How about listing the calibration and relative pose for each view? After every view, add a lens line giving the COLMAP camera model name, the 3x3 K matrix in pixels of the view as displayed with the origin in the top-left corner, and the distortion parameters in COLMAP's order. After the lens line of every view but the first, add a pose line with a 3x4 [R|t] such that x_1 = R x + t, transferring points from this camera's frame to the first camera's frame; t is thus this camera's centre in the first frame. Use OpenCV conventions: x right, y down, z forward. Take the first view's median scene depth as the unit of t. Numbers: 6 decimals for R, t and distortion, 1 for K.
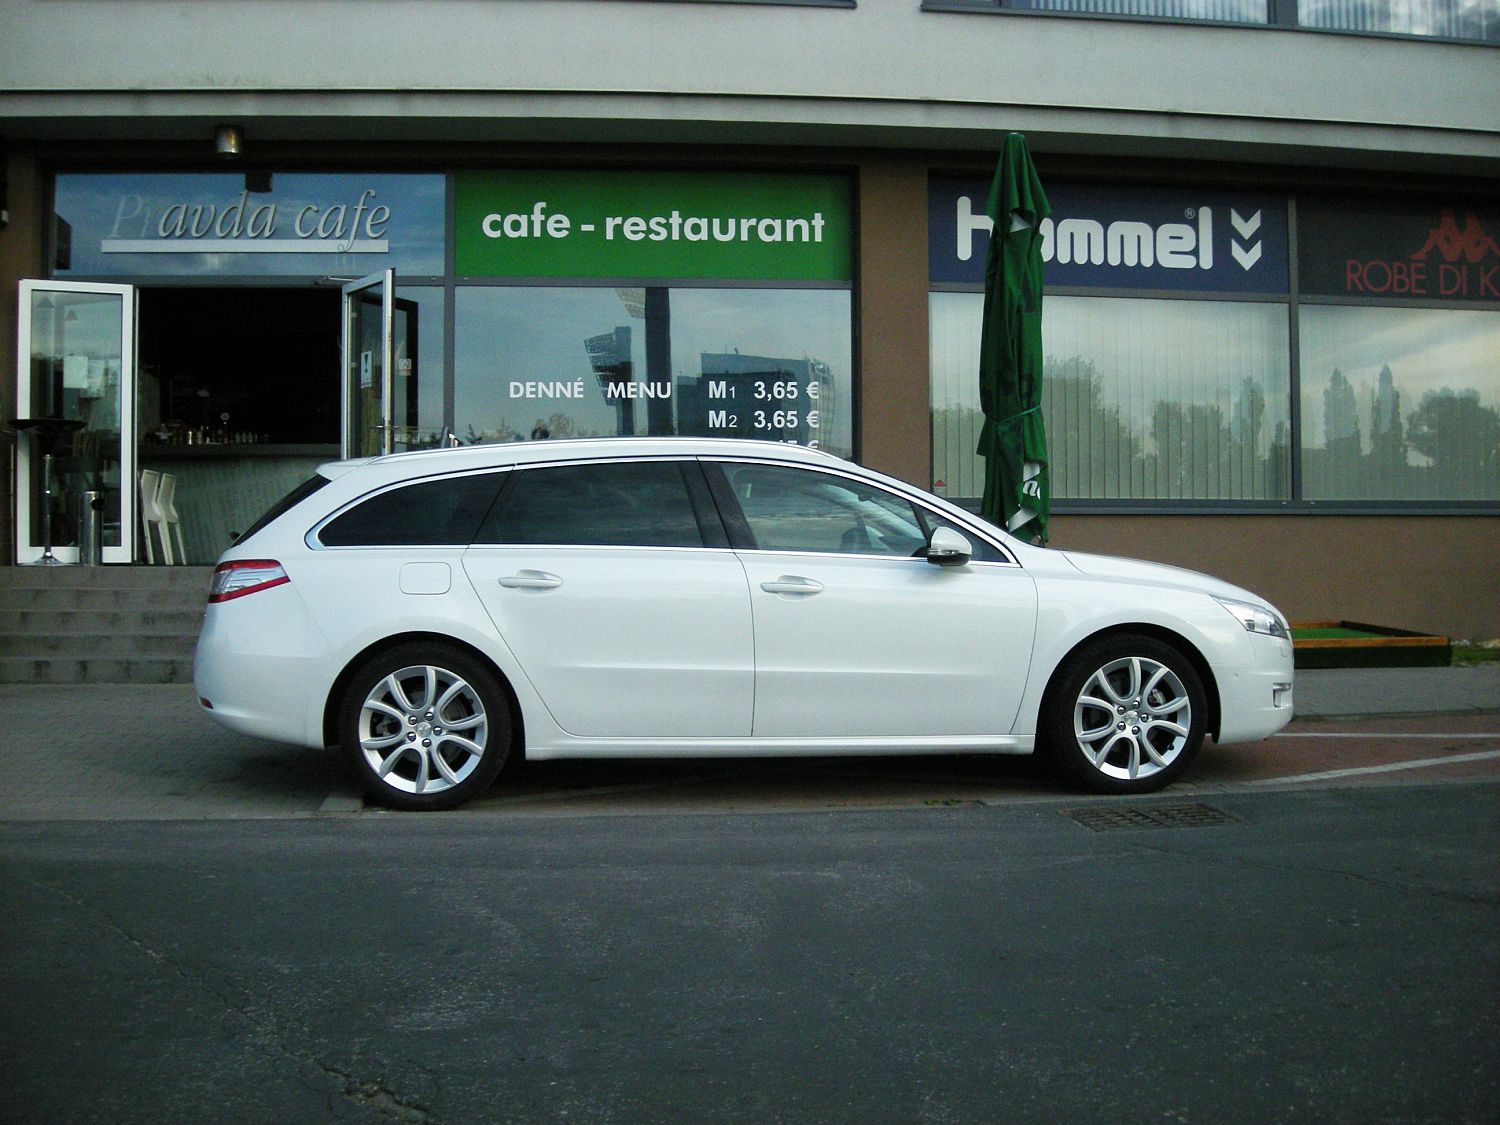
lens RADIAL K [[1543.7, 0, 708.6], [0, 1543.7, 554.5], [0, 0, 1]] dist [-0.195013, 0.120609]
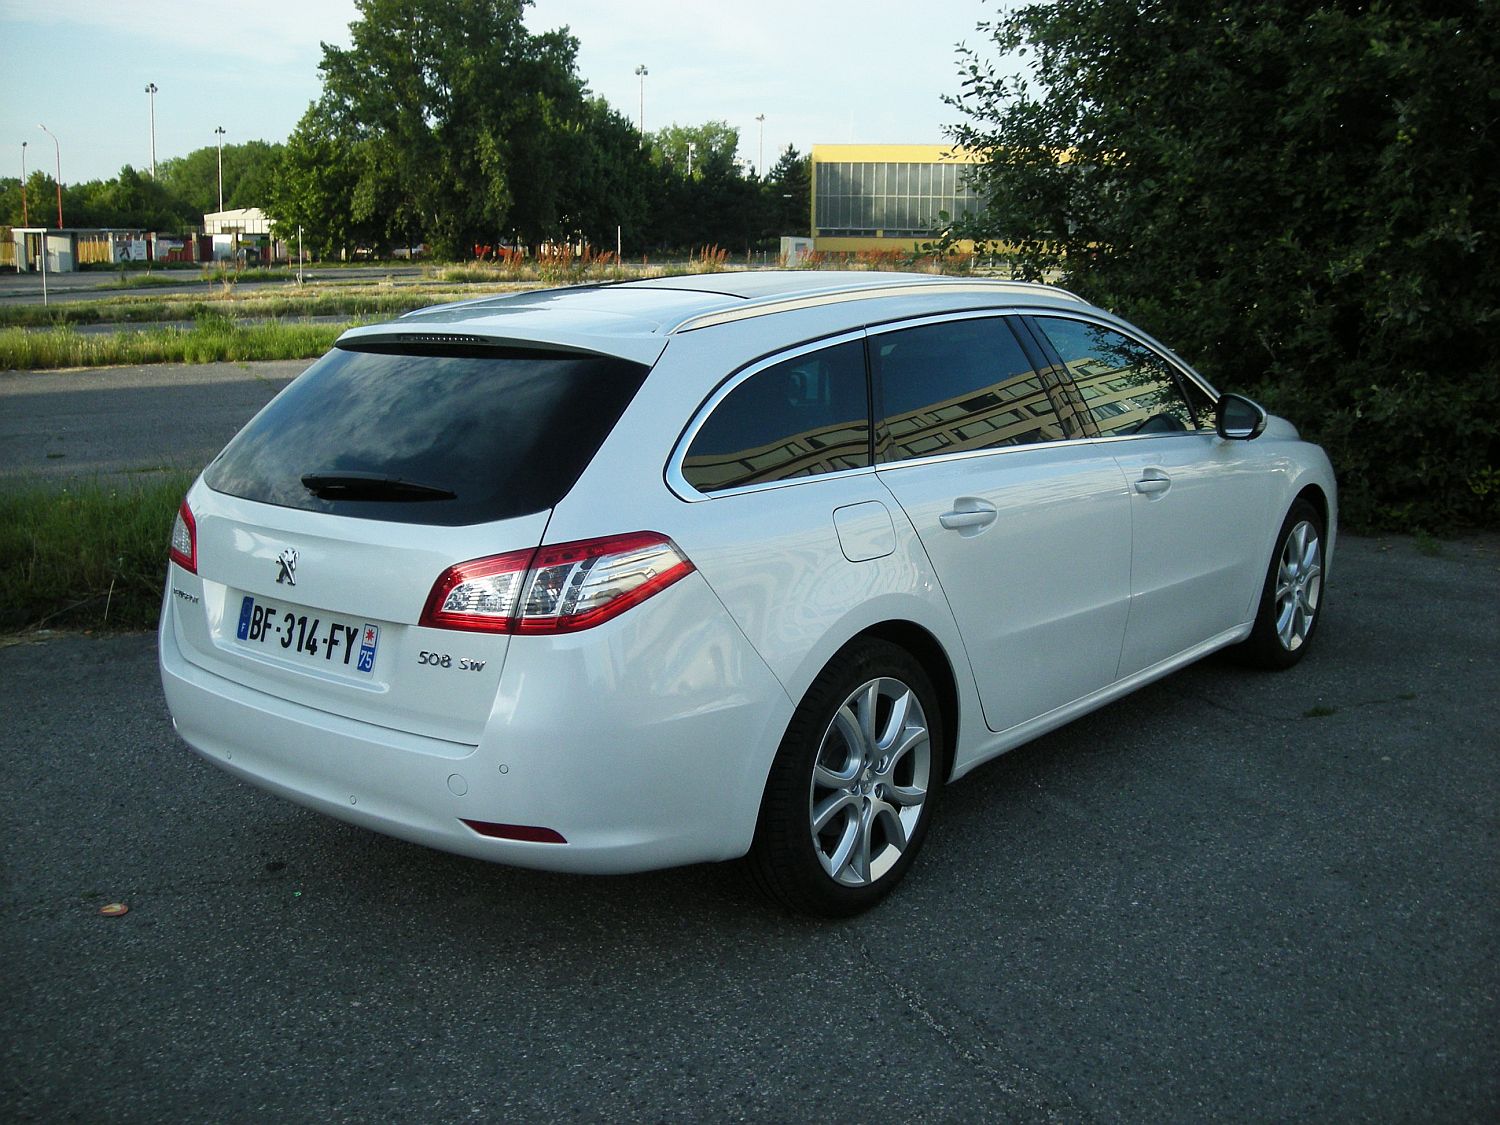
lens RADIAL K [[1543.7, 0, 708.6], [0, 1543.7, 554.5], [0, 0, 1]] dist [-0.195013, 0.120609]
pose [[0.701381, -0.135750, 0.699740, -0.301329], [0.024410, 0.985696, 0.166758, -0.035572], [-0.712368, -0.099881, 0.694662, 0.297202]]
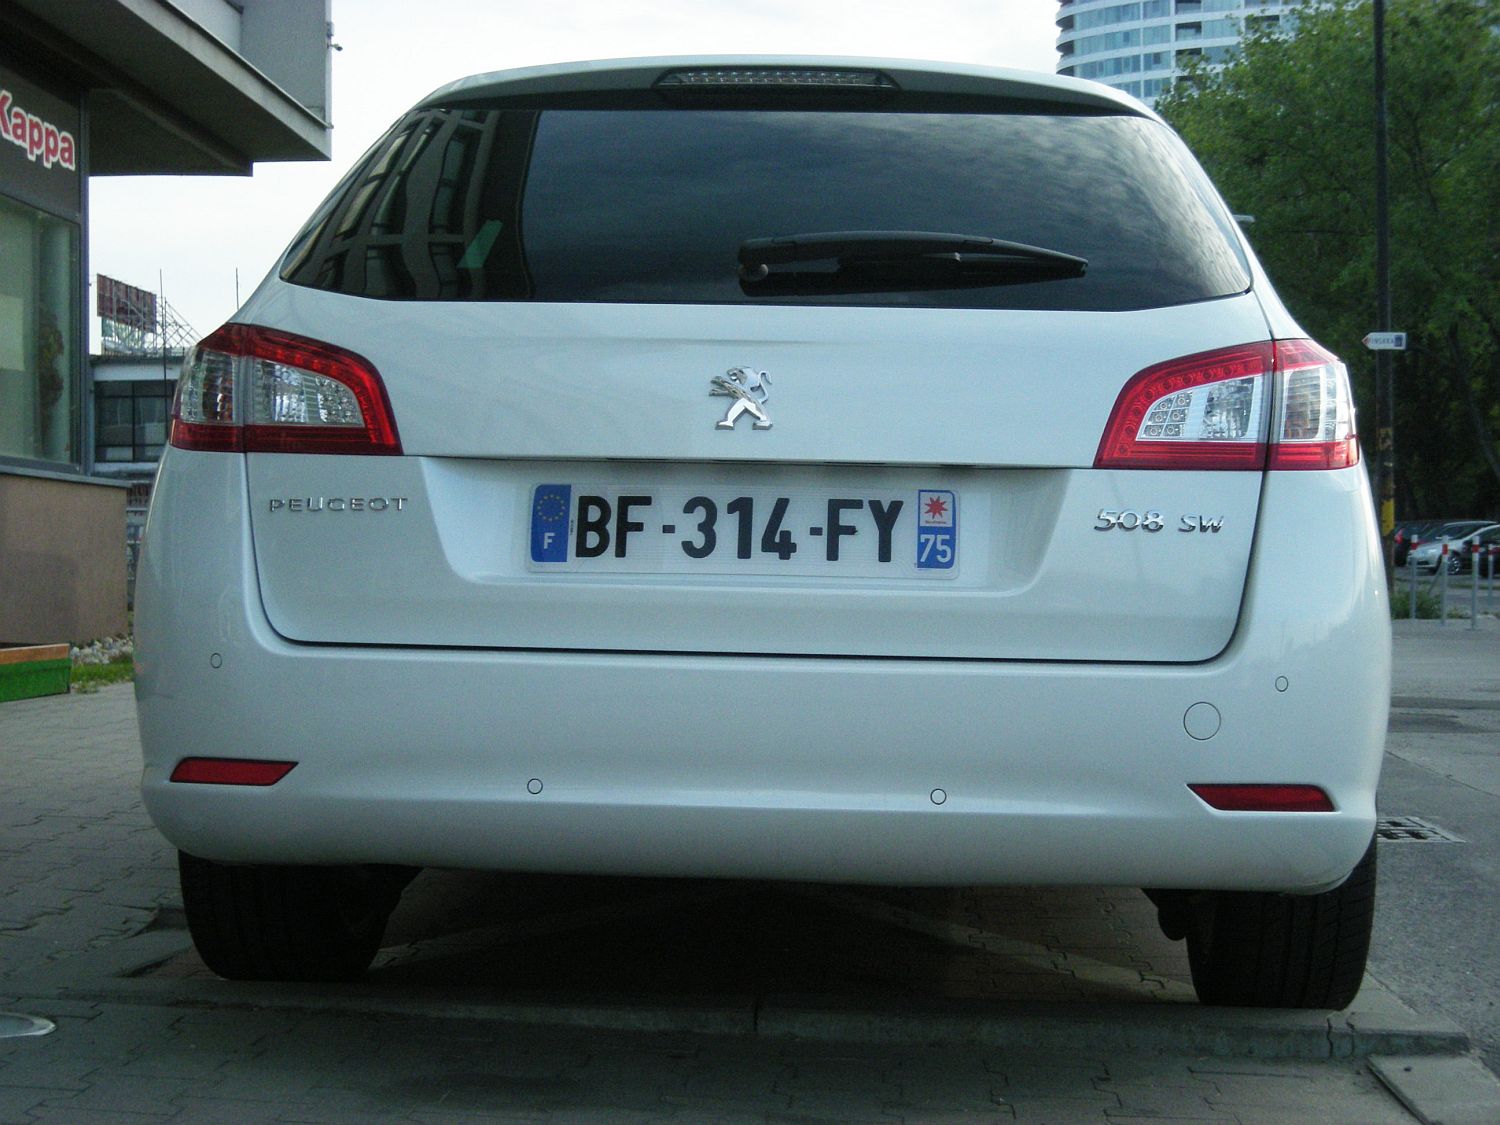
lens RADIAL K [[2546.4, 0, 750.0], [0, 2546.4, 562.5], [0, 0, 1]] dist [-0.076531, -0.046248]
pose [[0.134301, 0.009233, 0.990898, -0.409538], [-0.001509, 0.999957, -0.009113, 0.026706], [-0.990939, -0.000272, 0.134309, 0.499164]]
